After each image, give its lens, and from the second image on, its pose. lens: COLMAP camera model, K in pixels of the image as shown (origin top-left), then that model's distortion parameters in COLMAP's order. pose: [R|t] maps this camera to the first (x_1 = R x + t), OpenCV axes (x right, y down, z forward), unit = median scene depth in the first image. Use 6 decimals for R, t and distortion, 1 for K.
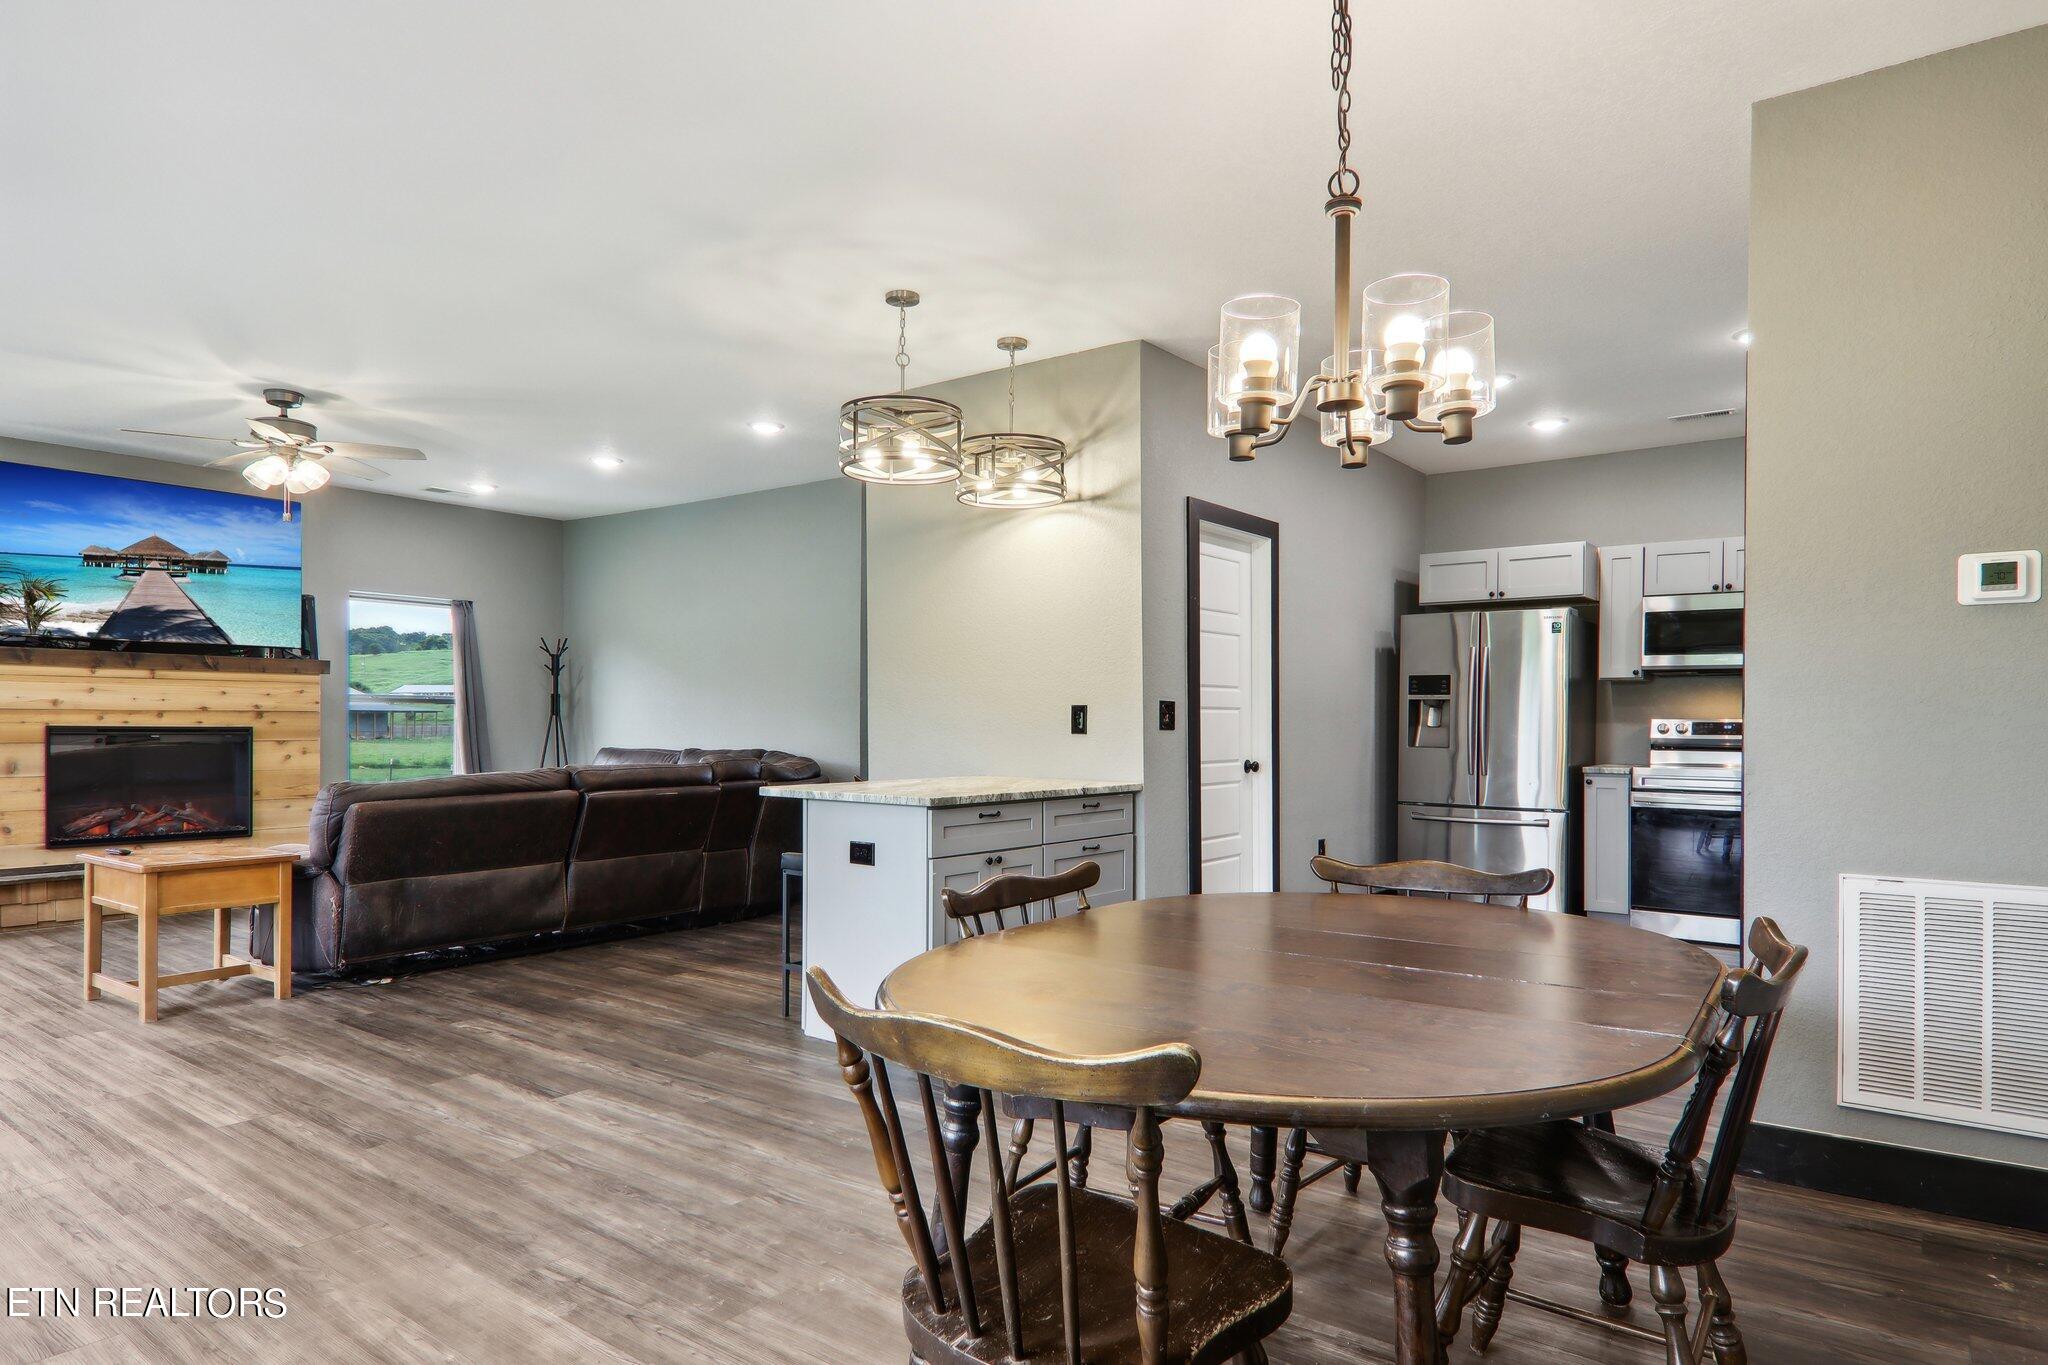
lens RADIAL K [[1176.1, 0, 1020.6], [0, 1176.1, 738.1], [0, 0, 1]] dist [0.014358, -0.003458]
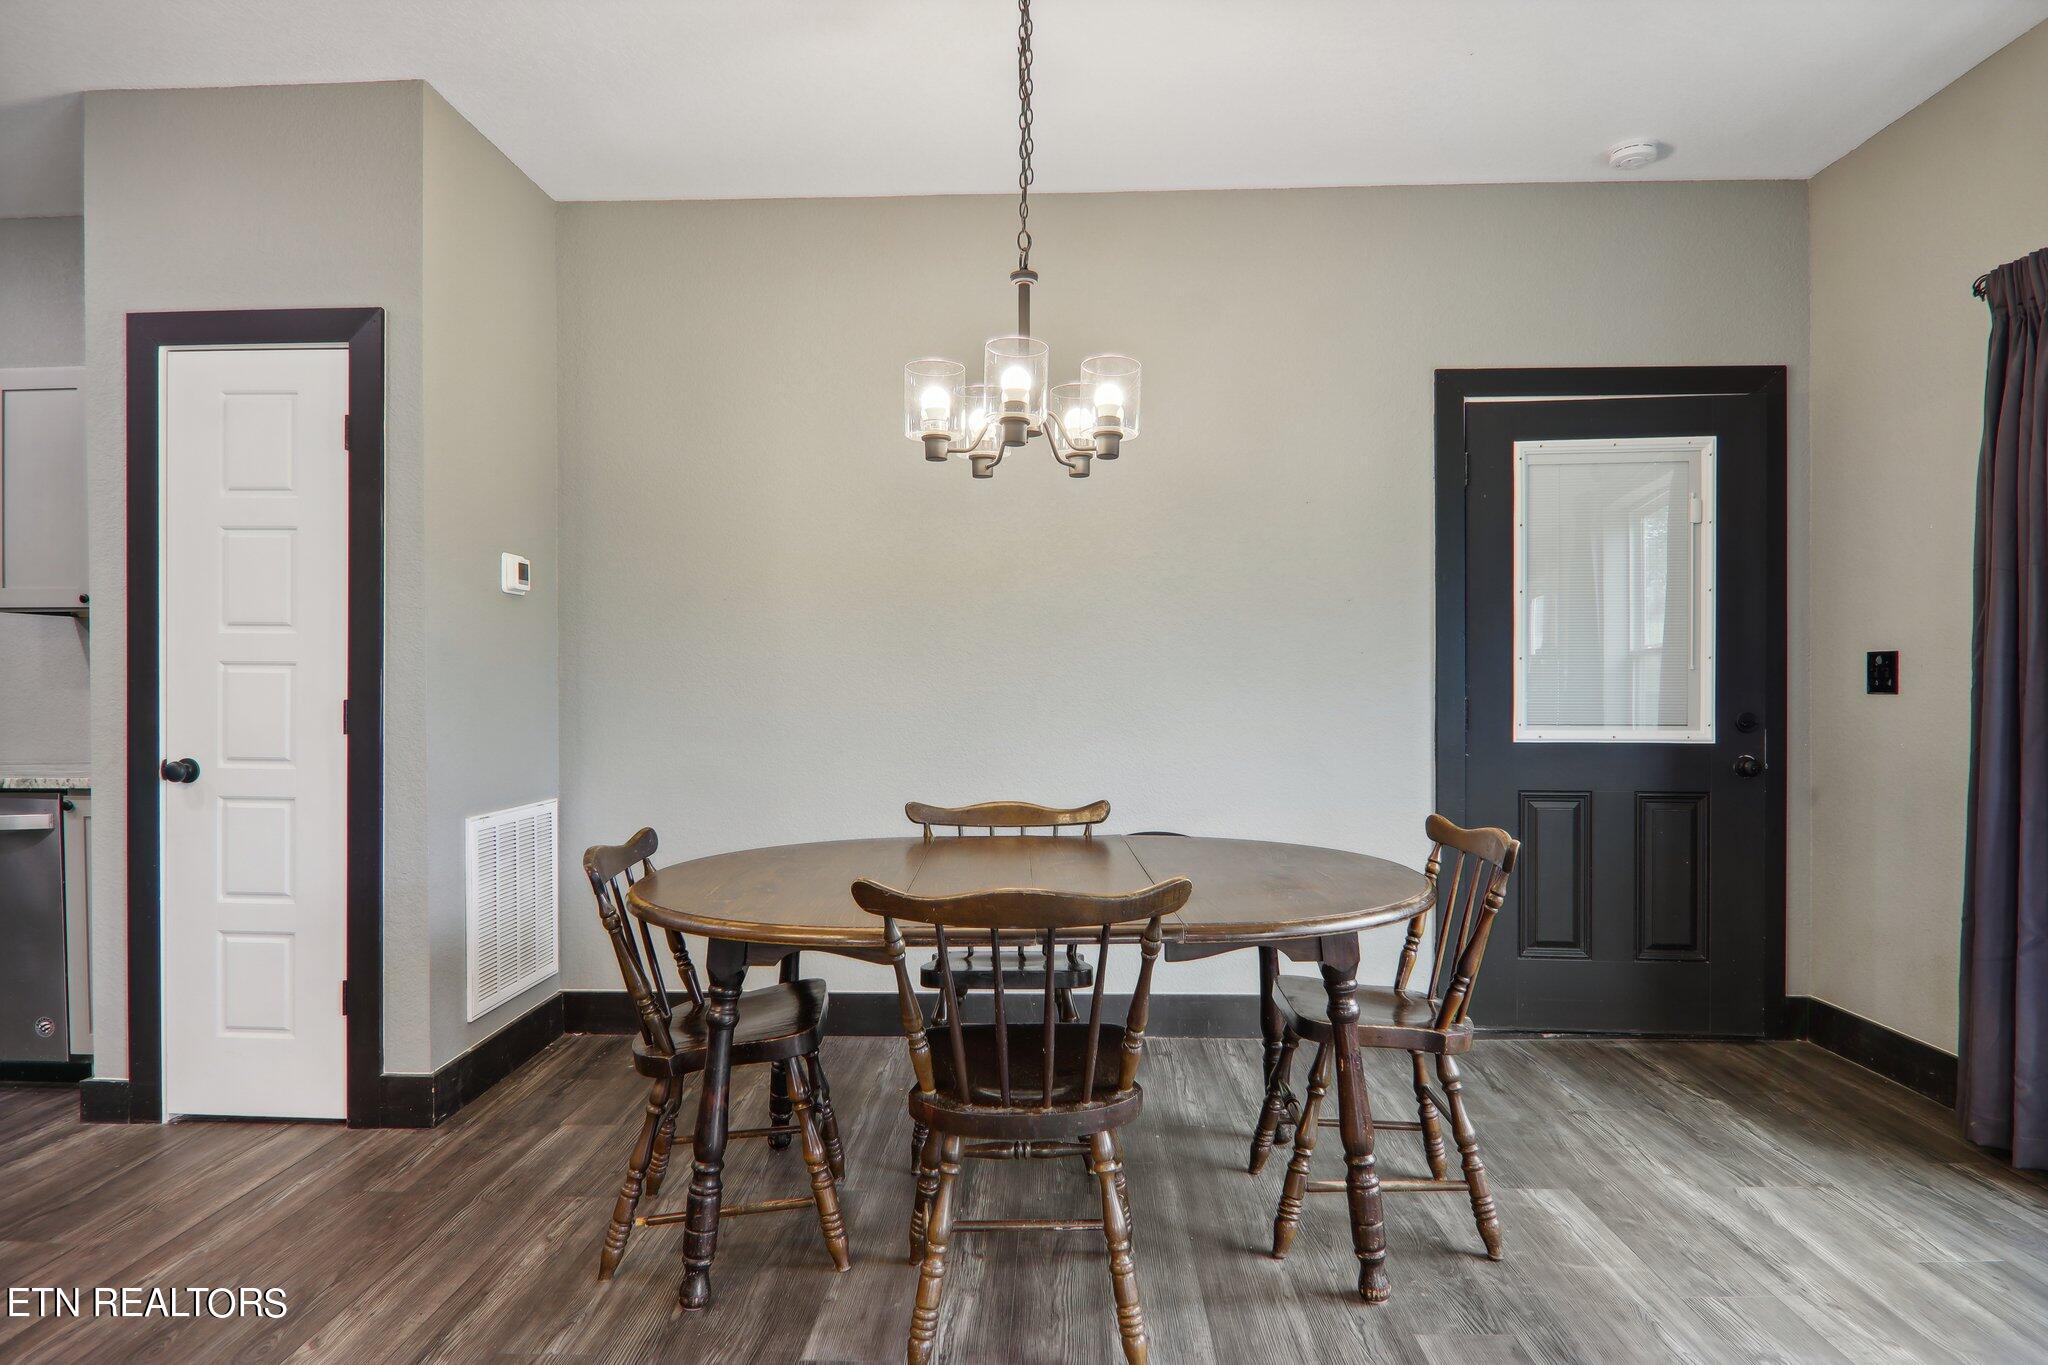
lens RADIAL K [[1174.1, 0, 1021.9], [0, 1174.1, 708.1], [0, 0, 1]] dist [0.002141, -0.019465]
pose [[-0.578683, -0.016198, 0.815392, -0.244480], [0.012566, 0.999507, 0.028774, -0.007623], [-0.815456, 0.026897, -0.578194, 0.561699]]
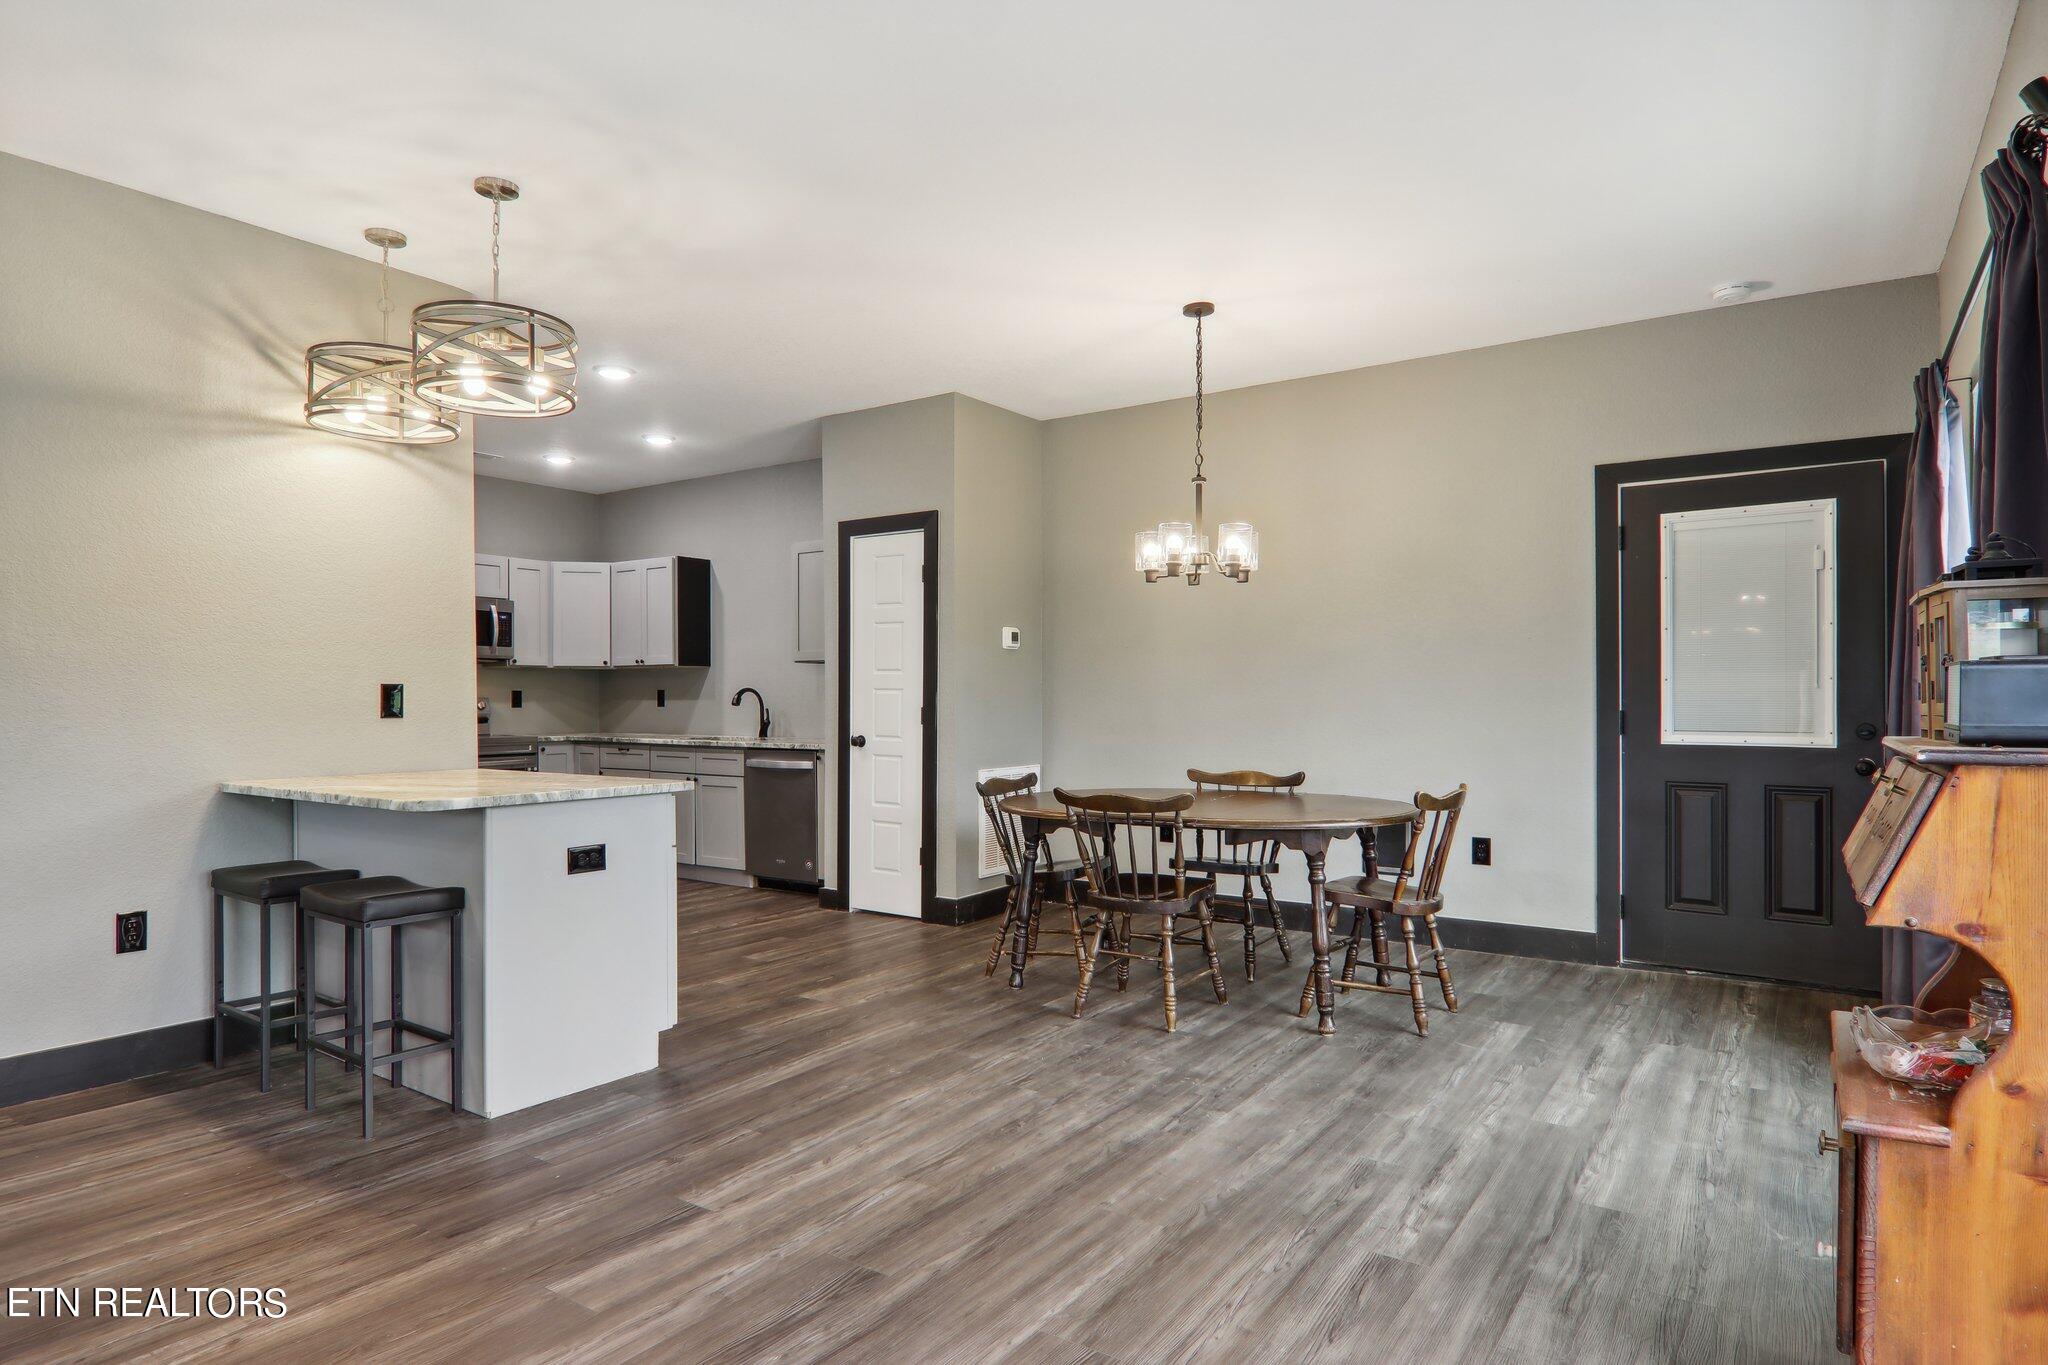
lens RADIAL K [[1156.2, 0, 1022.6], [0, 1156.2, 713.3], [0, 0, 1]] dist [-0.000925, -0.016055]
pose [[-0.050981, -0.016837, 0.998558, -0.645830], [0.017219, 0.999694, 0.017735, -0.011067], [-0.998551, 0.018099, -0.050676, 0.474921]]
